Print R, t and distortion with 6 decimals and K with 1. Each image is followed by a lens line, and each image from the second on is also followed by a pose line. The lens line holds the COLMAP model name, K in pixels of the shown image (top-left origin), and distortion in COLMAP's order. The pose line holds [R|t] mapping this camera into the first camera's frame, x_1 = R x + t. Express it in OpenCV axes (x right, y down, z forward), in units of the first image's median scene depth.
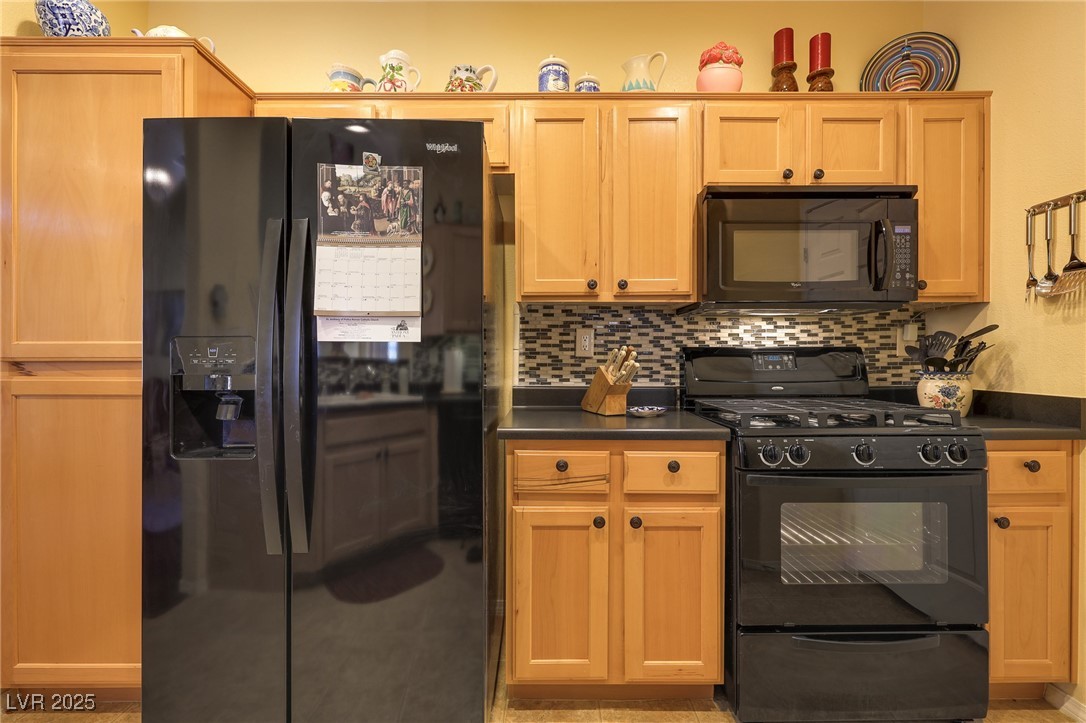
lens RADIAL K [[478.3, 0, 545.2], [0, 478.3, 356.8], [0, 0, 1]] dist [-0.000082, 0.000020]
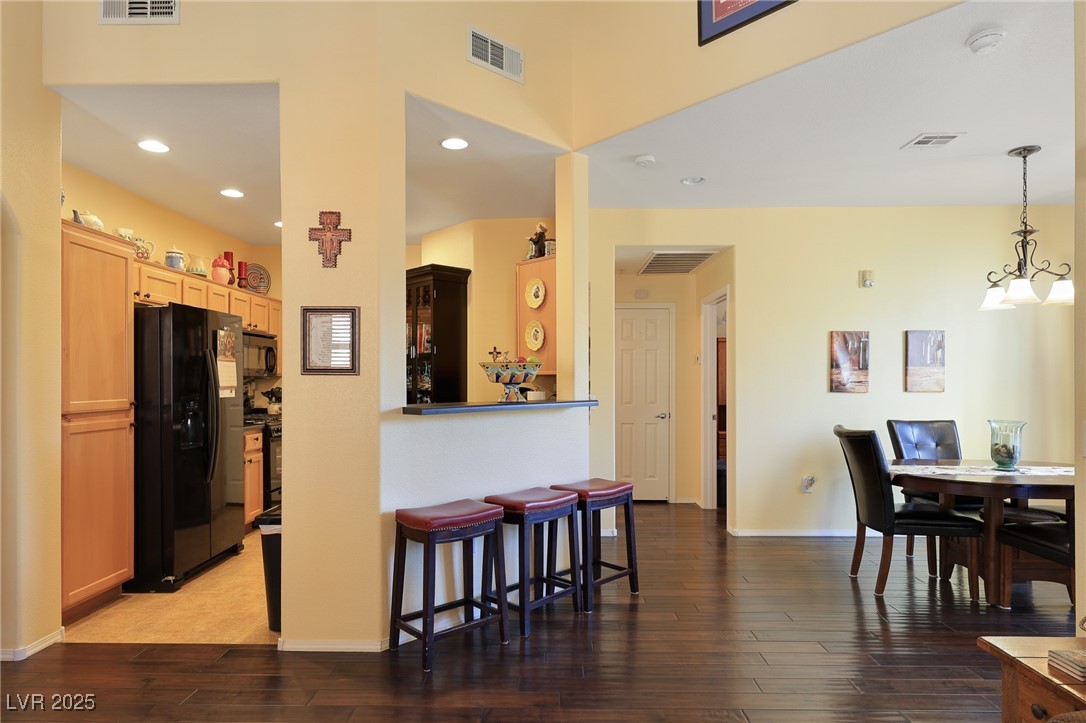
lens RADIAL K [[621.1, 0, 541.8], [0, 621.1, 380.5], [0, 0, 1]] dist [-0.006022, -0.000973]
pose [[0.020043, 0.001030, 0.999799, -2.912561], [0.001538, 0.999998, -0.001061, -0.091560], [-0.999798, 0.001559, 0.020041, -0.638724]]
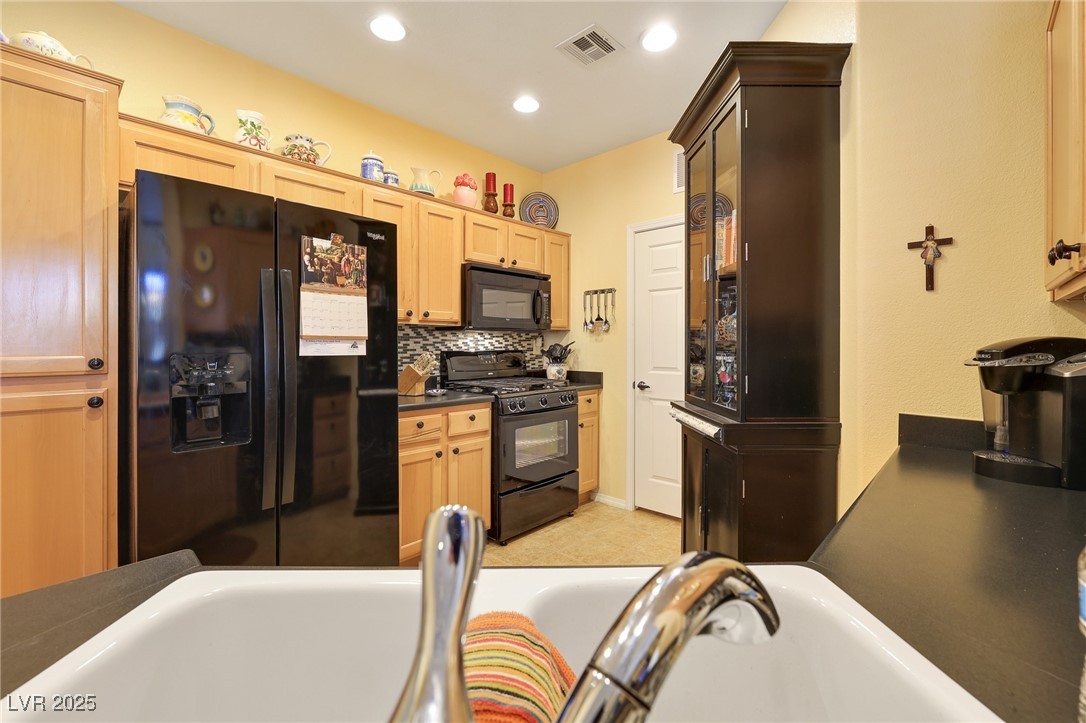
lens RADIAL K [[459.9, 0, 542.1], [0, 459.9, 344.7], [0, 0, 1]] dist [0.000096, 0.000007]
pose [[0.686975, 0.000556, 0.726681, -0.757465], [-0.000793, 1.000000, -0.000015, -0.051356], [-0.726681, -0.000566, 0.686975, -0.389064]]
